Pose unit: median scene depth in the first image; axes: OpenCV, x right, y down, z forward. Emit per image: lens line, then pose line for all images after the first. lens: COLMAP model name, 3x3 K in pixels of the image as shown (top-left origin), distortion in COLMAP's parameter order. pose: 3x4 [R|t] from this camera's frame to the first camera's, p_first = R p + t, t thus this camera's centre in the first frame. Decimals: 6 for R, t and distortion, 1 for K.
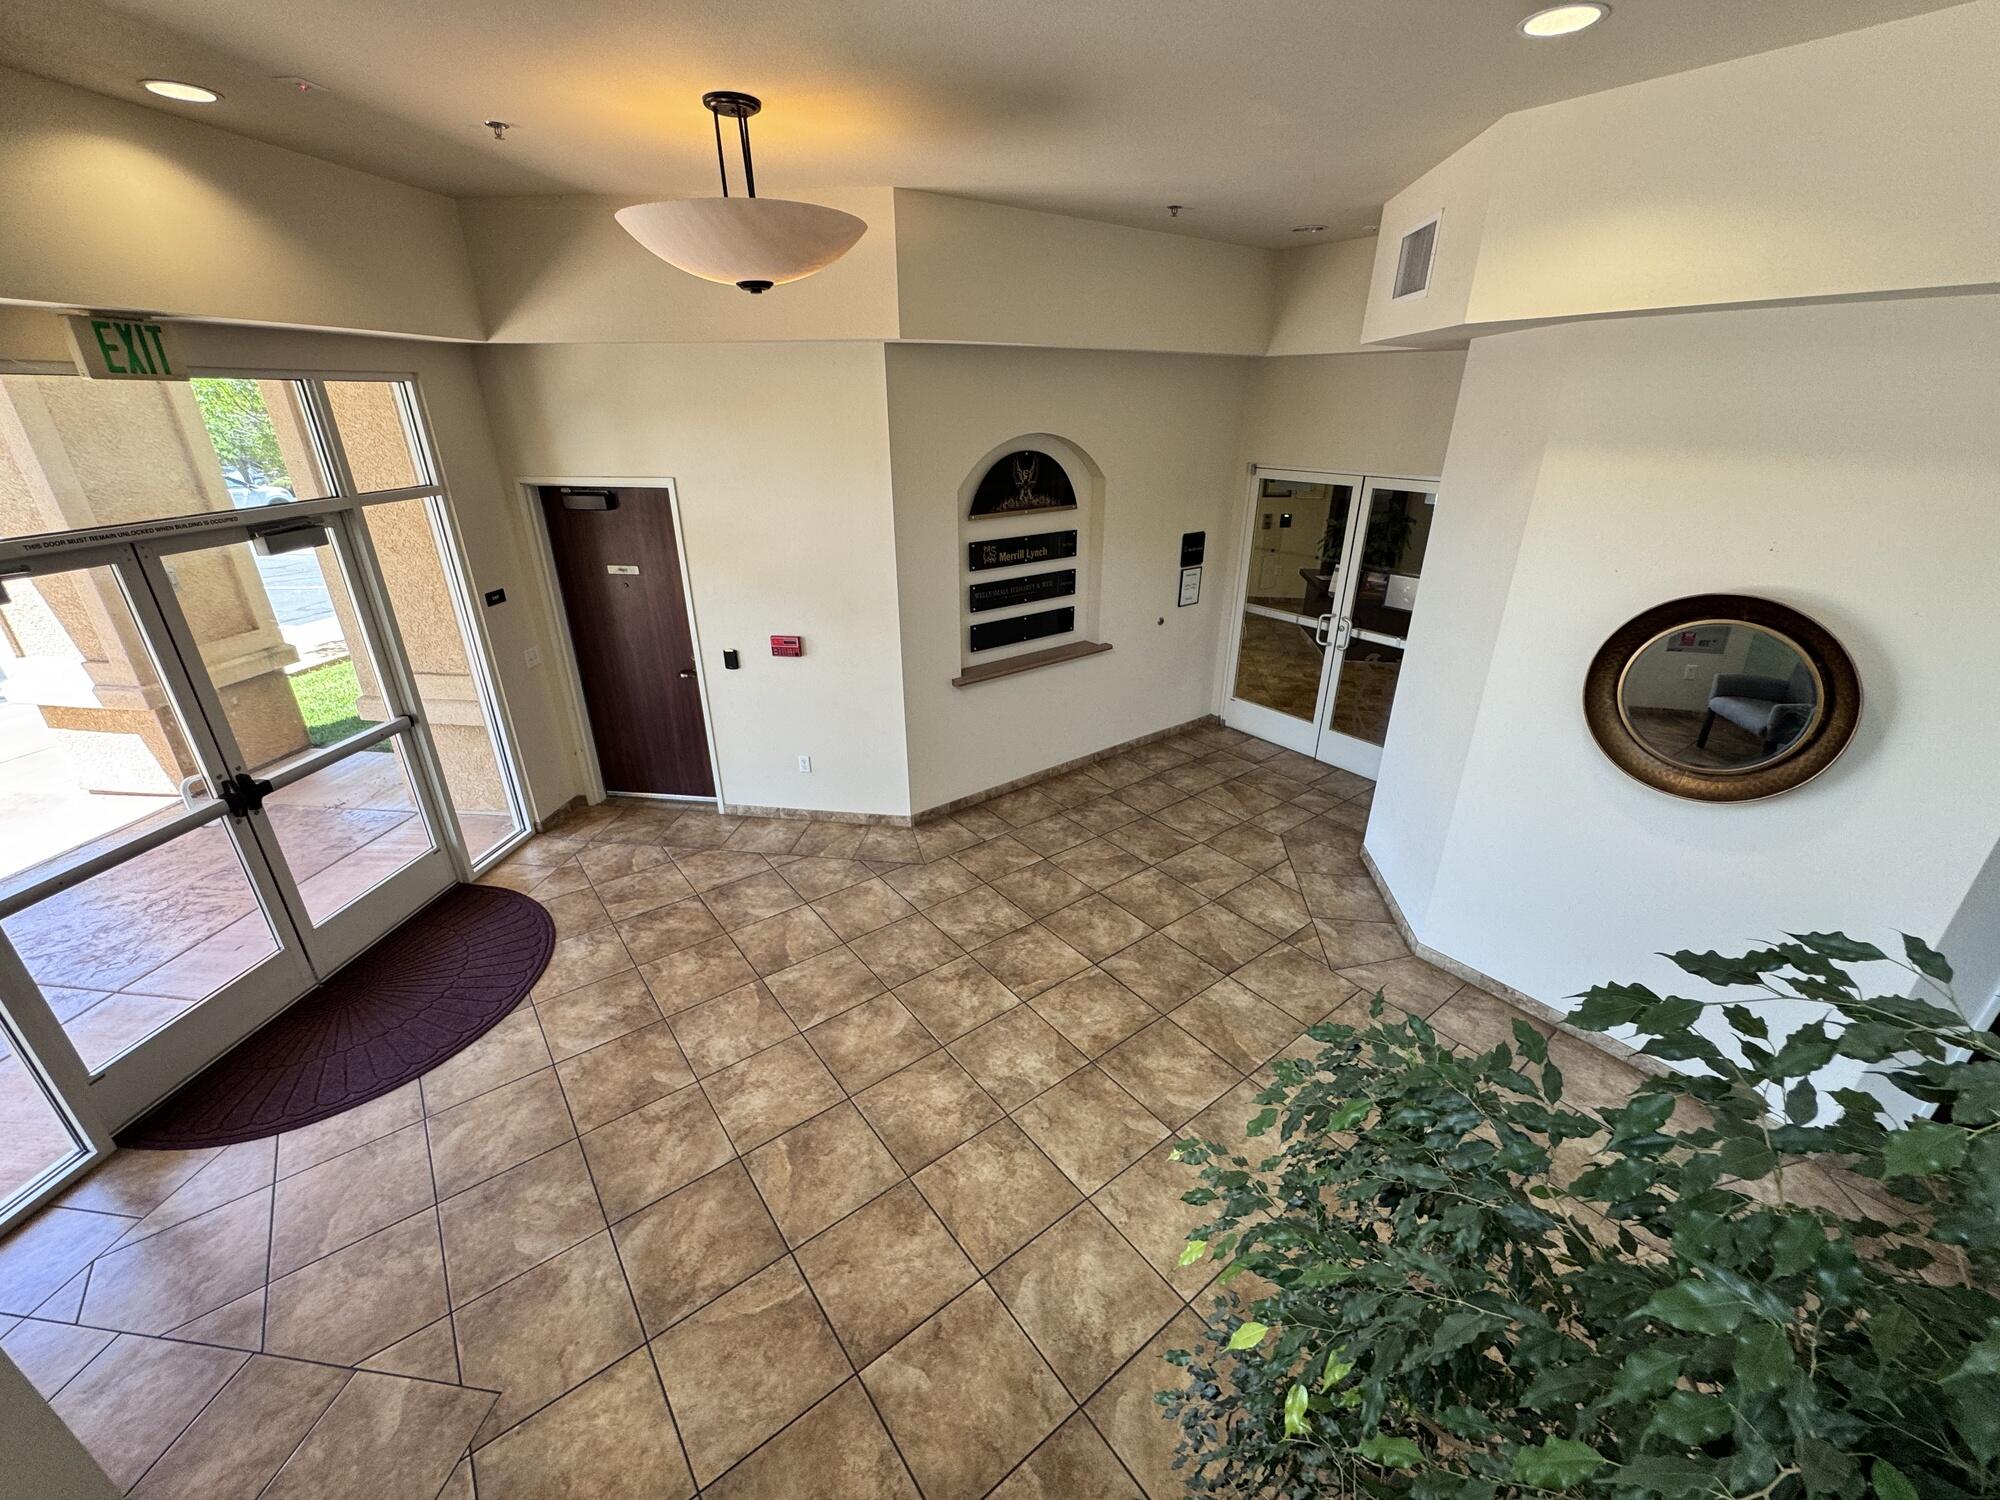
lens RADIAL K [[800.3, 0, 1000.9], [0, 800.3, 747.9], [0, 0, 1]] dist [-0.002002, 0.000765]
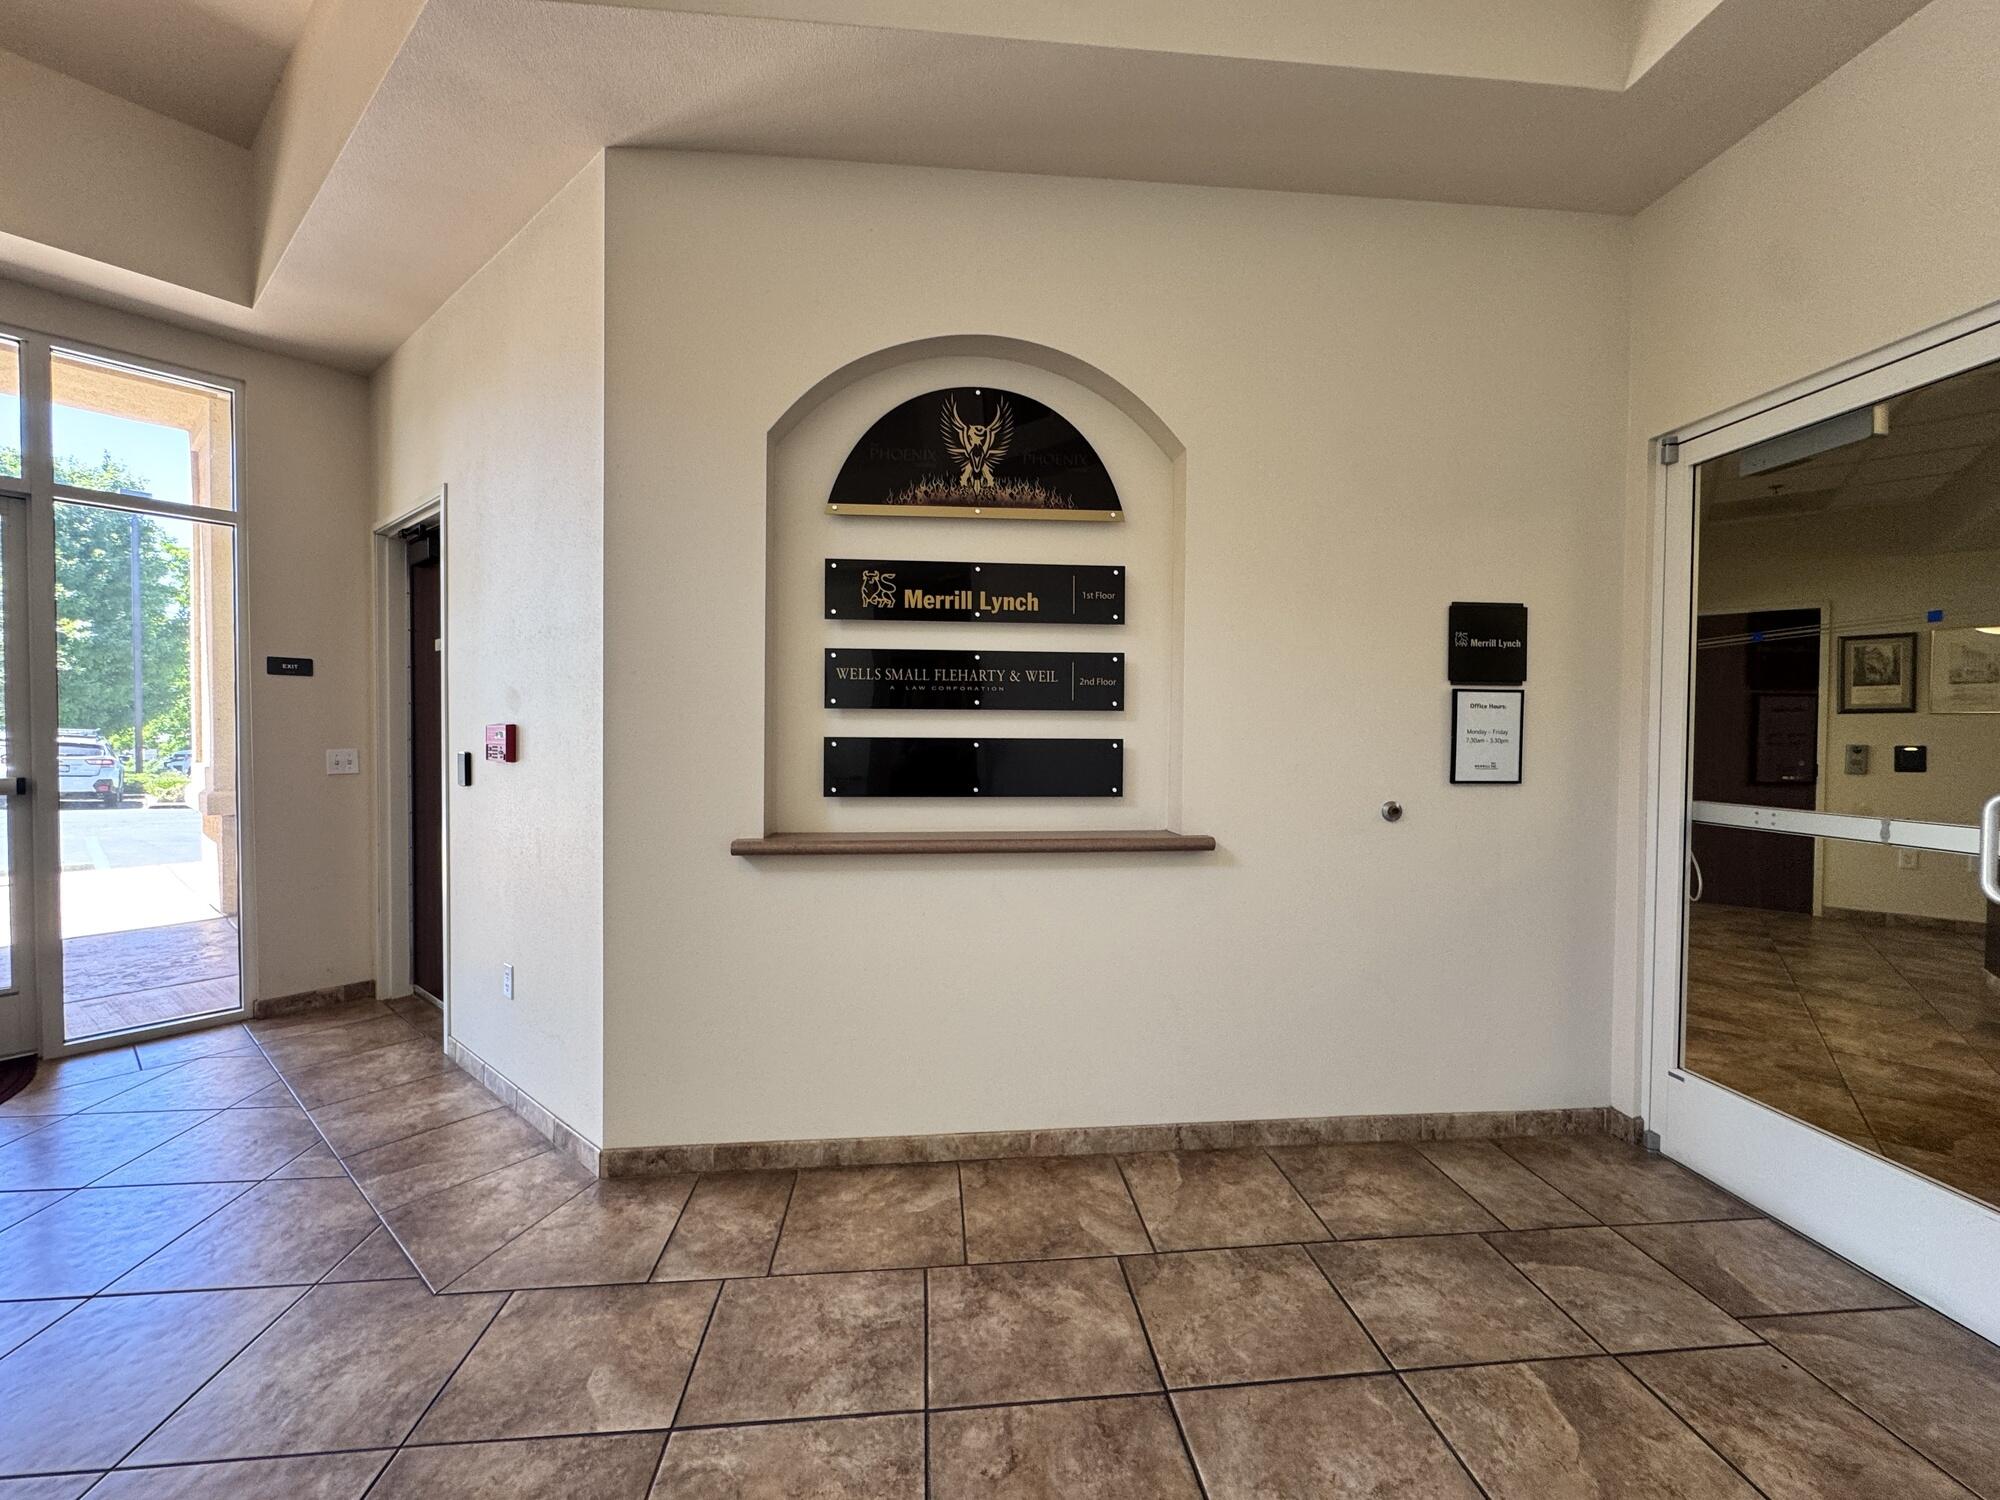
lens RADIAL K [[800.3, 0, 1000.9], [0, 800.3, 747.9], [0, 0, 1]] dist [-0.002002, 0.000765]
pose [[0.846902, 0.015838, -0.531513, 0.323114], [-0.218112, 0.921947, -0.320063, -0.024724], [0.484957, 0.386992, 0.784254, 0.768427]]
